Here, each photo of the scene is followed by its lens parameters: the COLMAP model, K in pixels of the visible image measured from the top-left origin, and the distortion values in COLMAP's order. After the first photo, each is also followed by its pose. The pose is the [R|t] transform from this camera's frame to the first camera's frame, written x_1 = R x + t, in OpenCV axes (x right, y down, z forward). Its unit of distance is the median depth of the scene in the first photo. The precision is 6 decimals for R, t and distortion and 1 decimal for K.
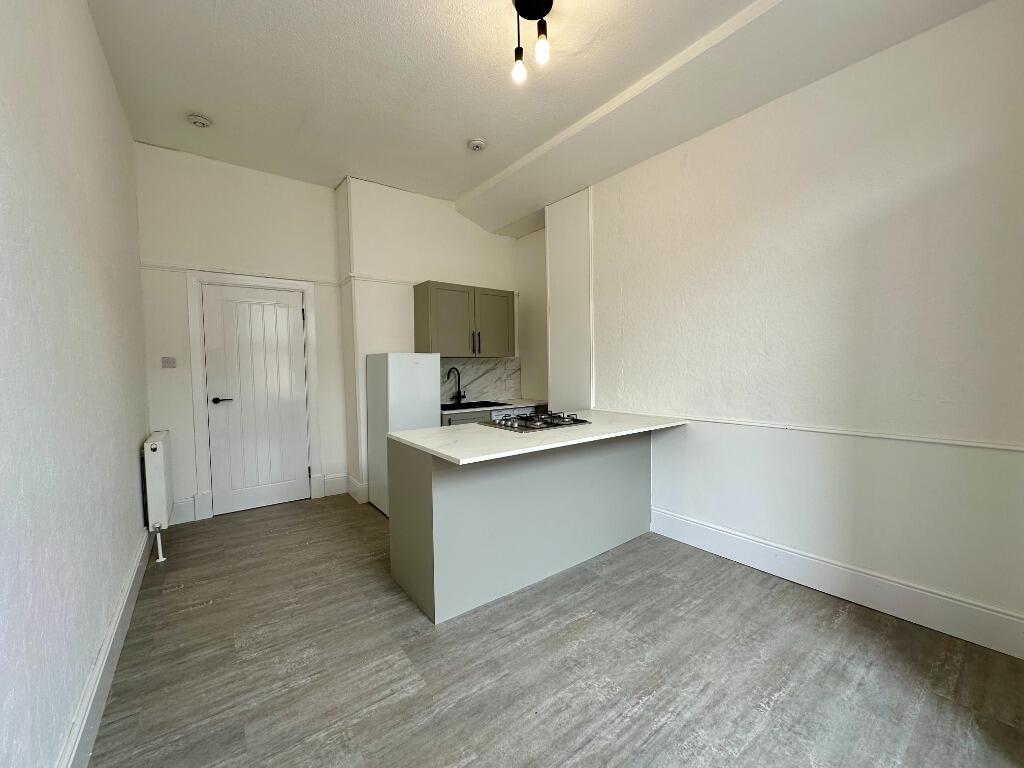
lens RADIAL K [[404.7, 0, 506.5], [0, 404.7, 383.2], [0, 0, 1]] dist [-0.002859, -0.000561]
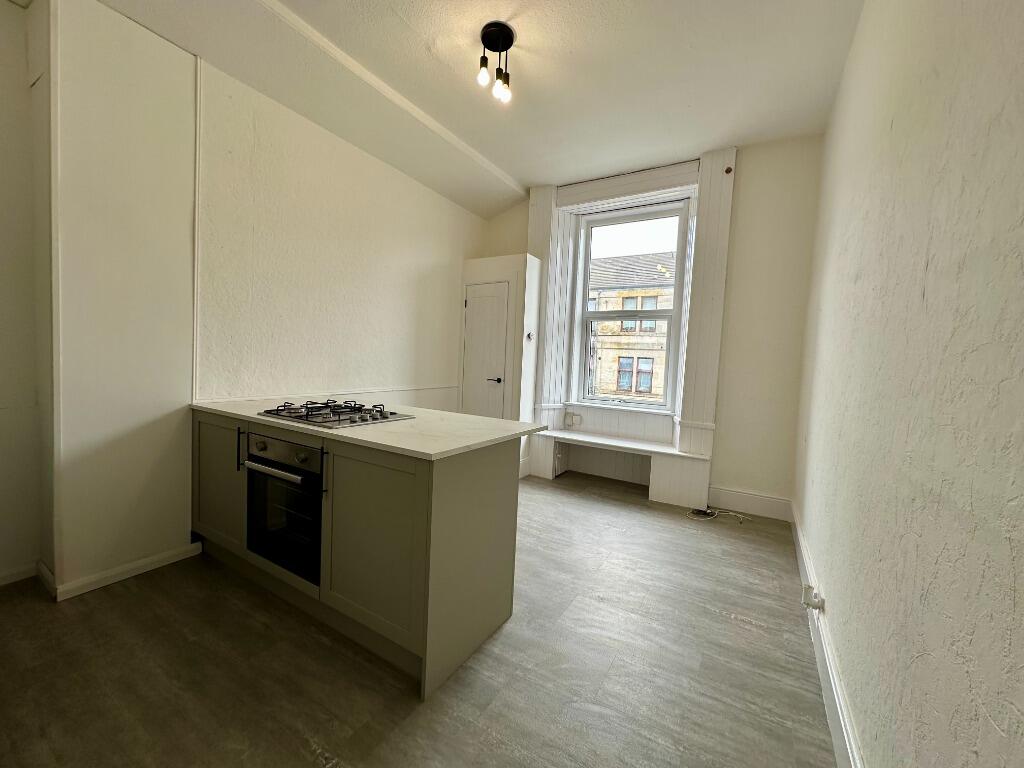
lens RADIAL K [[404.7, 0, 506.5], [0, 404.7, 383.2], [0, 0, 1]] dist [-0.002859, -0.000561]
pose [[-0.365867, -0.063499, 0.928498, -0.961648], [-0.004211, 0.997772, 0.066578, -0.021410], [-0.930658, 0.020449, -0.365320, 1.254907]]
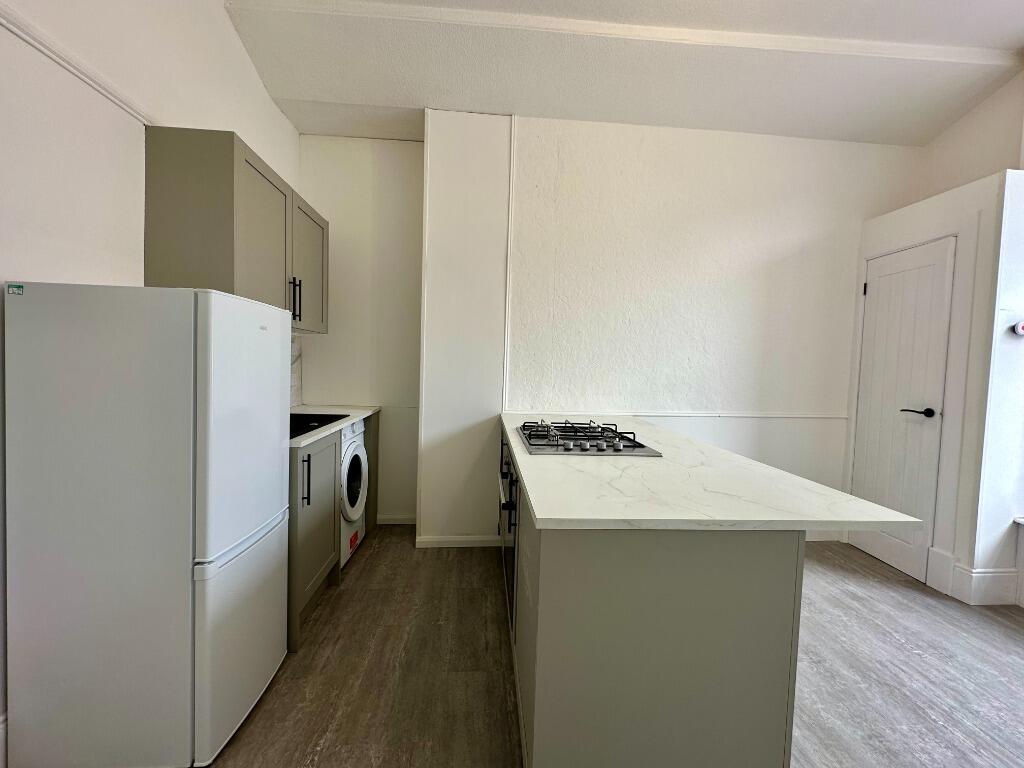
lens RADIAL K [[404.7, 0, 506.5], [0, 404.7, 383.2], [0, 0, 1]] dist [-0.002859, -0.000561]
pose [[0.548903, -0.017887, 0.835695, -0.692547], [0.001776, 0.999794, 0.020233, -0.011094], [-0.835884, -0.009622, 0.548821, 0.947022]]
